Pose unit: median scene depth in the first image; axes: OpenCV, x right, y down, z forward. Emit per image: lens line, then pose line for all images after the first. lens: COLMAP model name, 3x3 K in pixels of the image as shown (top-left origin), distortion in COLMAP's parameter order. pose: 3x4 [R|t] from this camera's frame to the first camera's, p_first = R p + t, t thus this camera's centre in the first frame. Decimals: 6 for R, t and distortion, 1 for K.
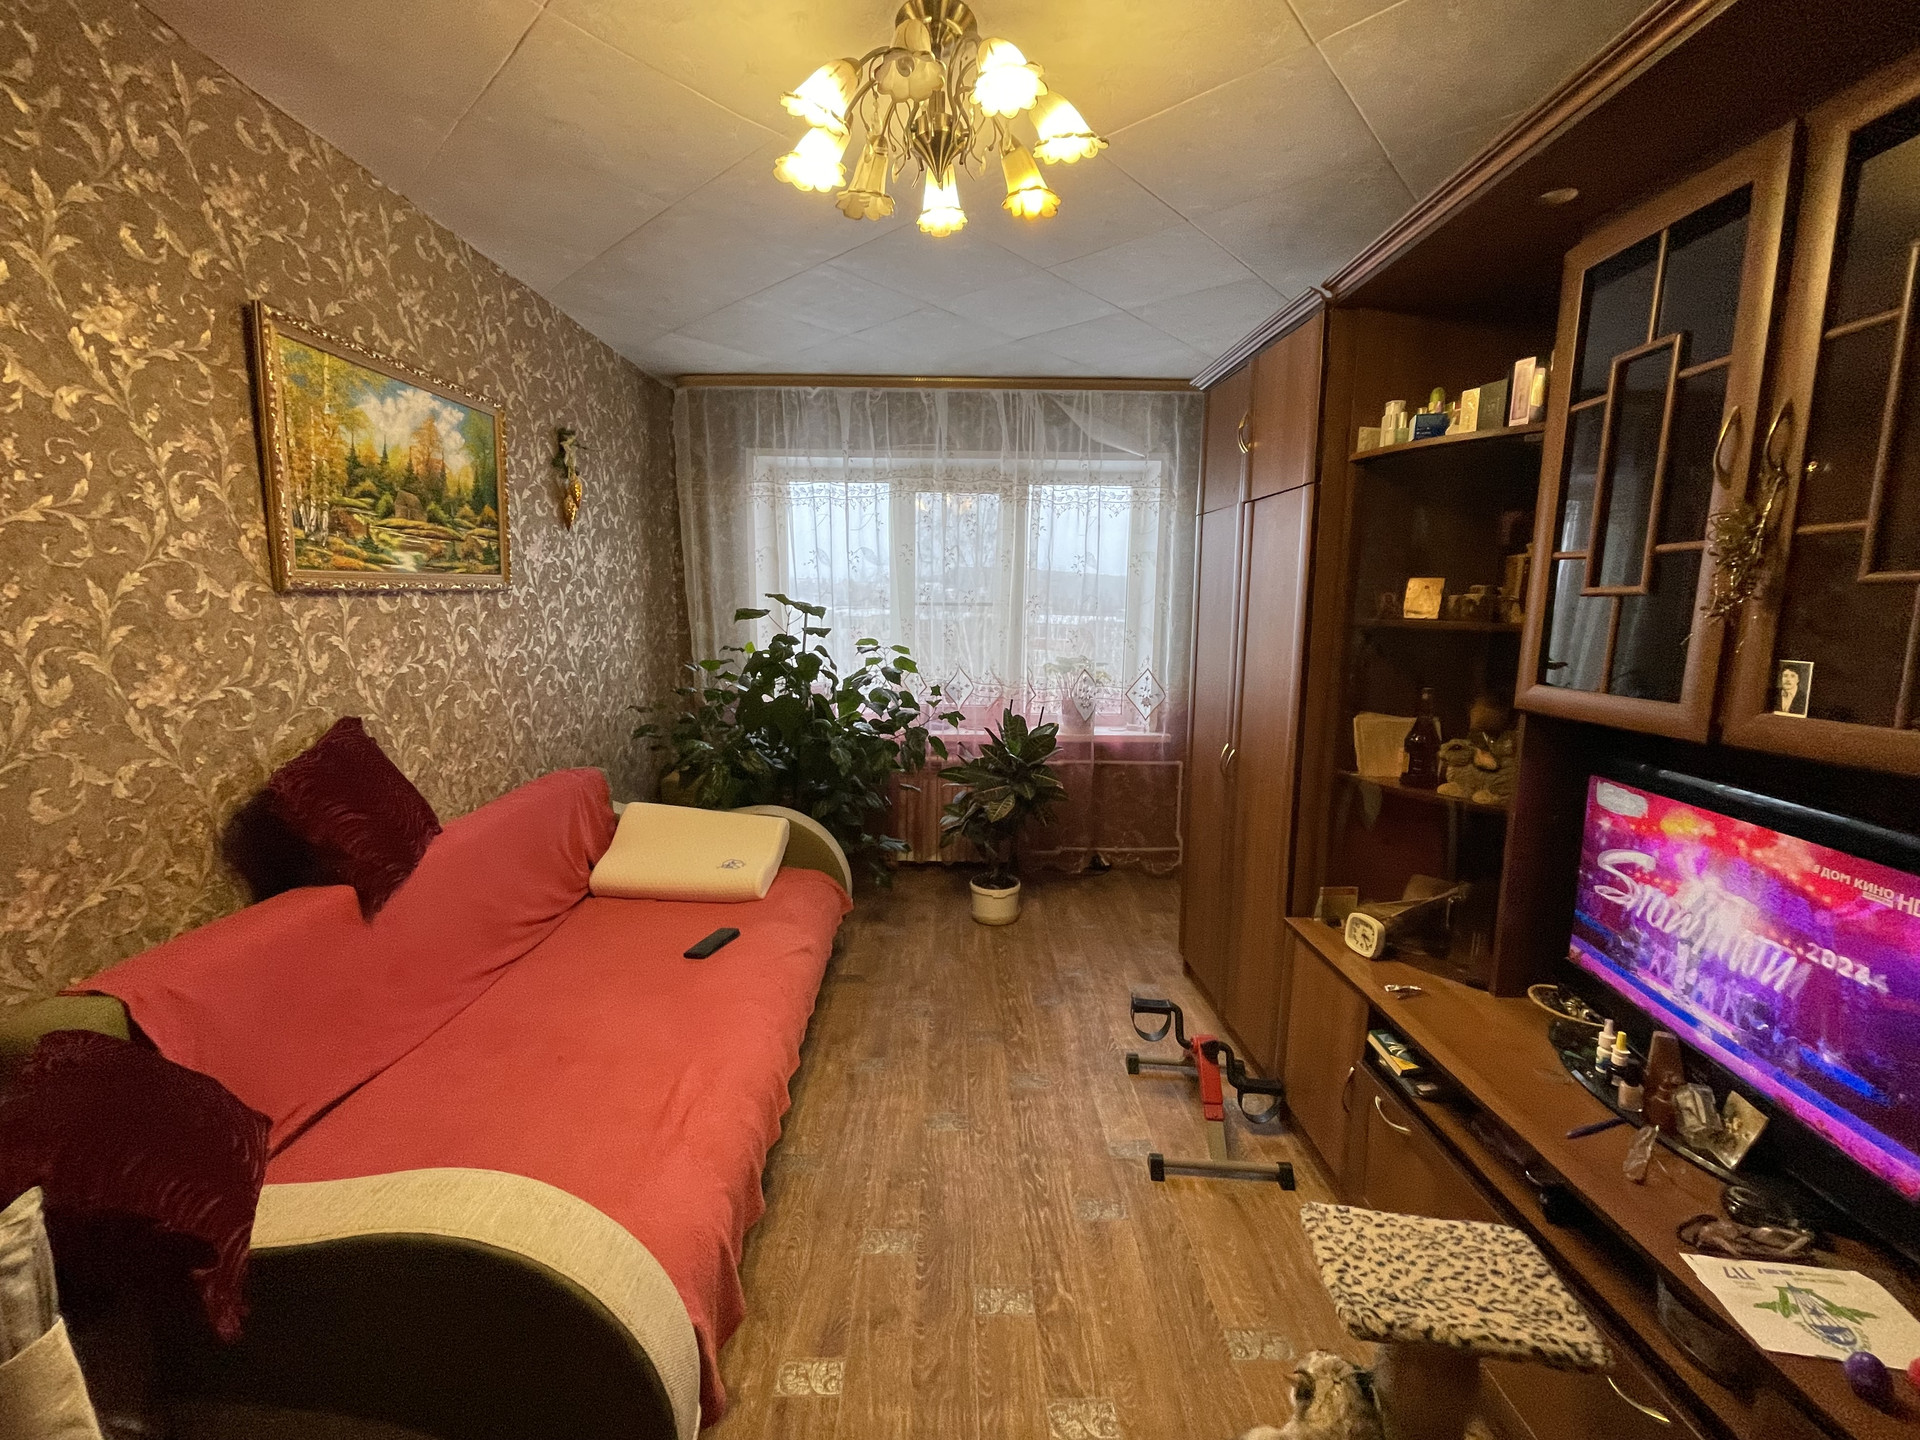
lens RADIAL K [[756.8, 0, 966.4], [0, 756.8, 722.2], [0, 0, 1]] dist [-0.005276, 0.000859]
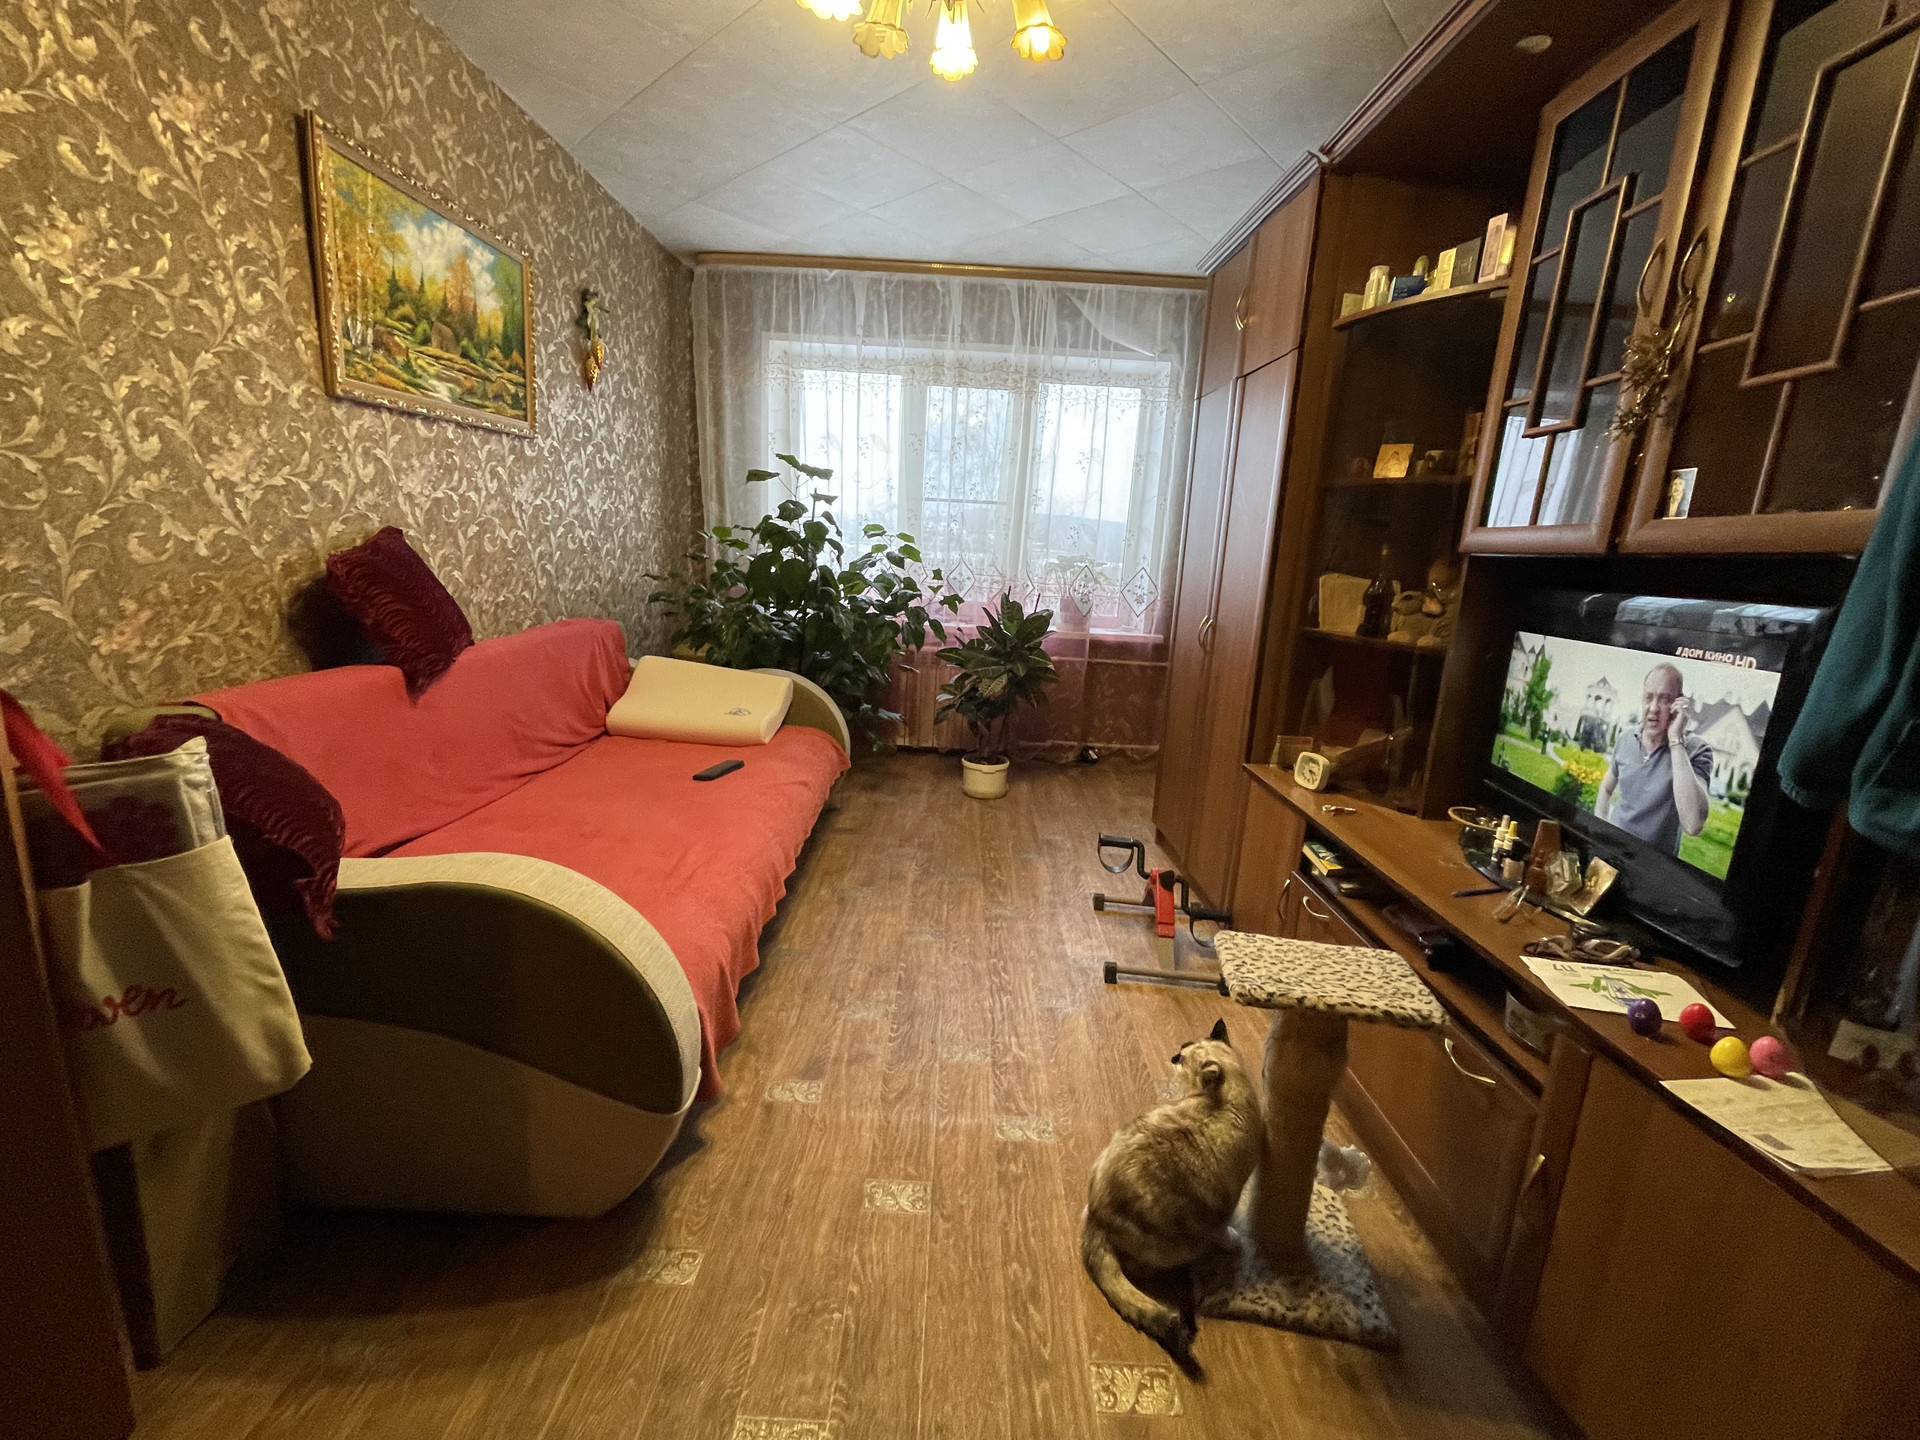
lens RADIAL K [[756.8, 0, 966.4], [0, 756.8, 722.2], [0, 0, 1]] dist [-0.005276, 0.000859]
pose [[0.998879, 0.046396, -0.009365, 0.032565], [-0.045619, 0.996446, 0.070812, 0.149831], [0.012617, -0.070305, 0.997446, -0.091867]]
